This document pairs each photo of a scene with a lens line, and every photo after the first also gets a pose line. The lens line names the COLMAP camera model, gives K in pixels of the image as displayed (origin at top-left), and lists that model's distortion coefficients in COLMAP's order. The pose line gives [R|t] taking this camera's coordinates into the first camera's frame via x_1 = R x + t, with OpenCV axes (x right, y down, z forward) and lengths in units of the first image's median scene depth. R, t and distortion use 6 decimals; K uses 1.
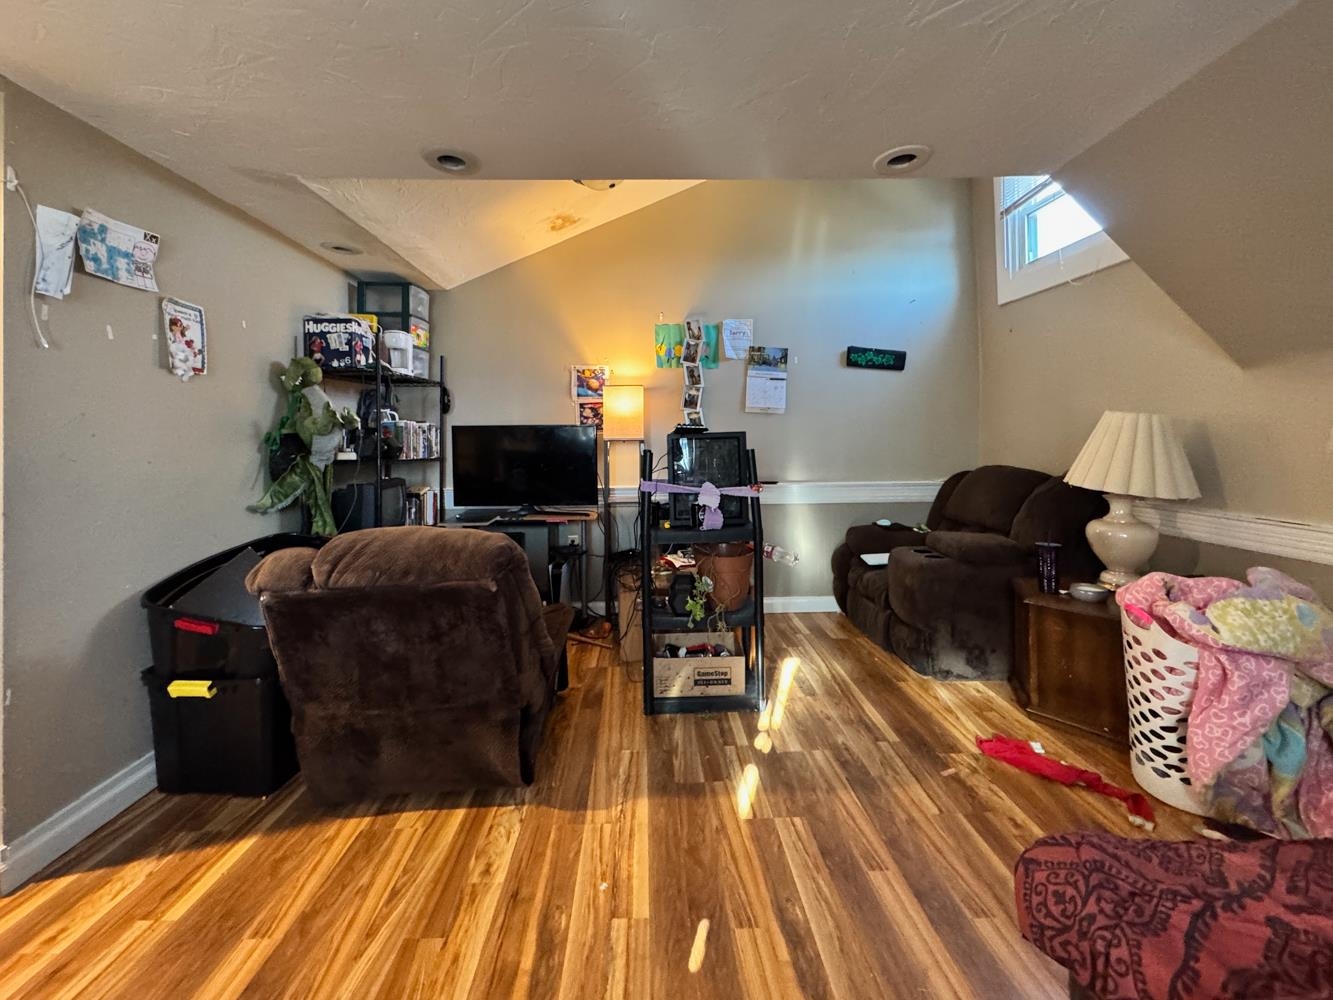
lens RADIAL K [[615.2, 0, 665.2], [0, 615.2, 436.0], [0, 0, 1]] dist [-0.001875, -0.000564]
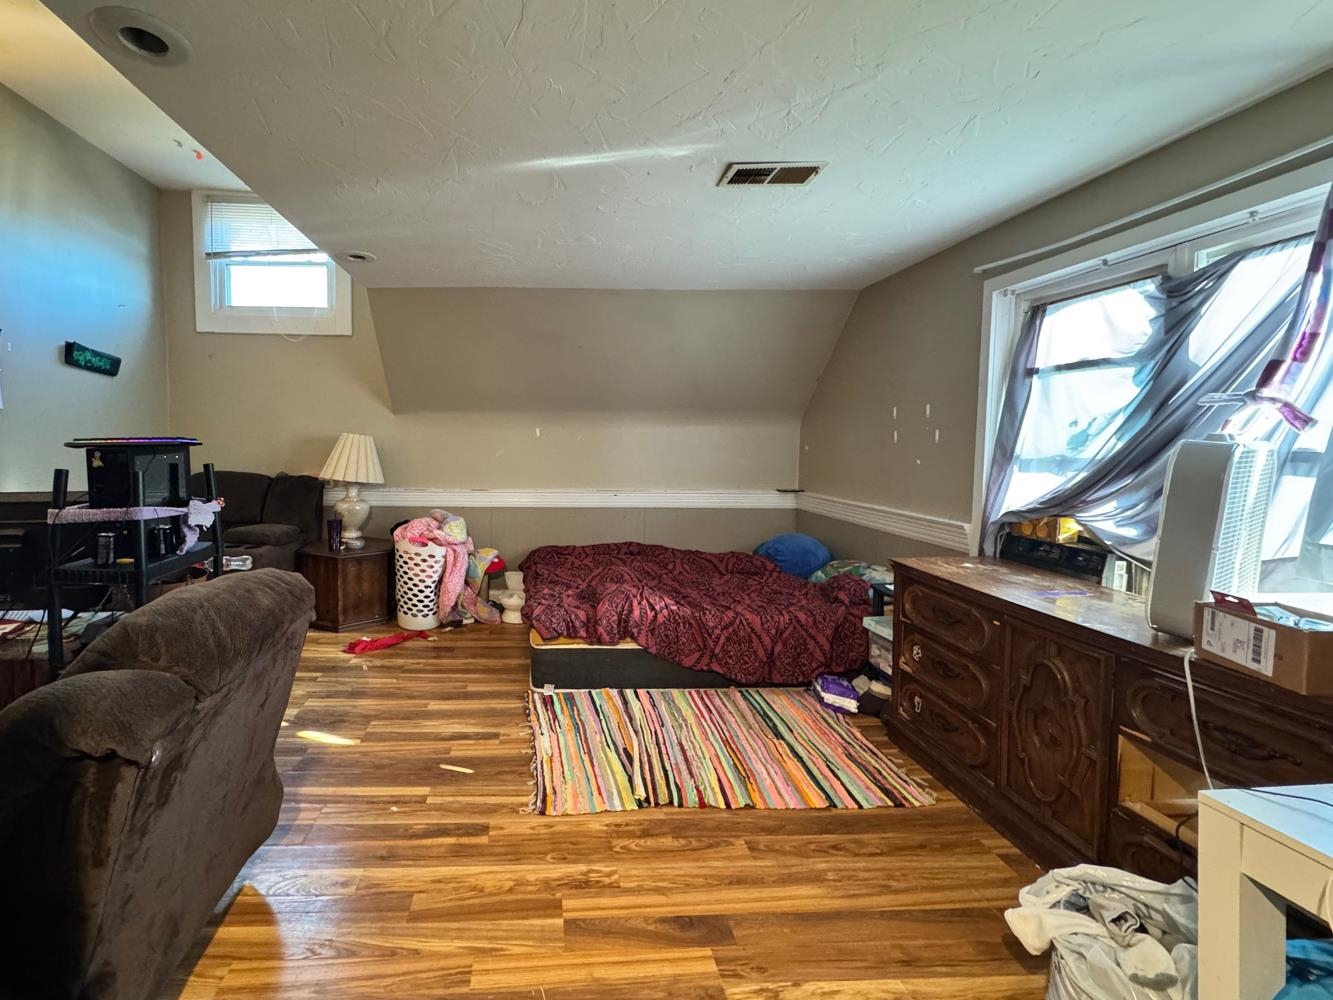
lens RADIAL K [[541.3, 0, 666.5], [0, 541.3, 500.0], [0, 0, 1]] dist [-0.002160, -0.000161]
pose [[-0.198000, -0.097701, 0.975321, -1.049838], [-0.016000, 0.995210, 0.096446, -0.019144], [-0.980071, 0.003491, -0.198615, 0.561259]]
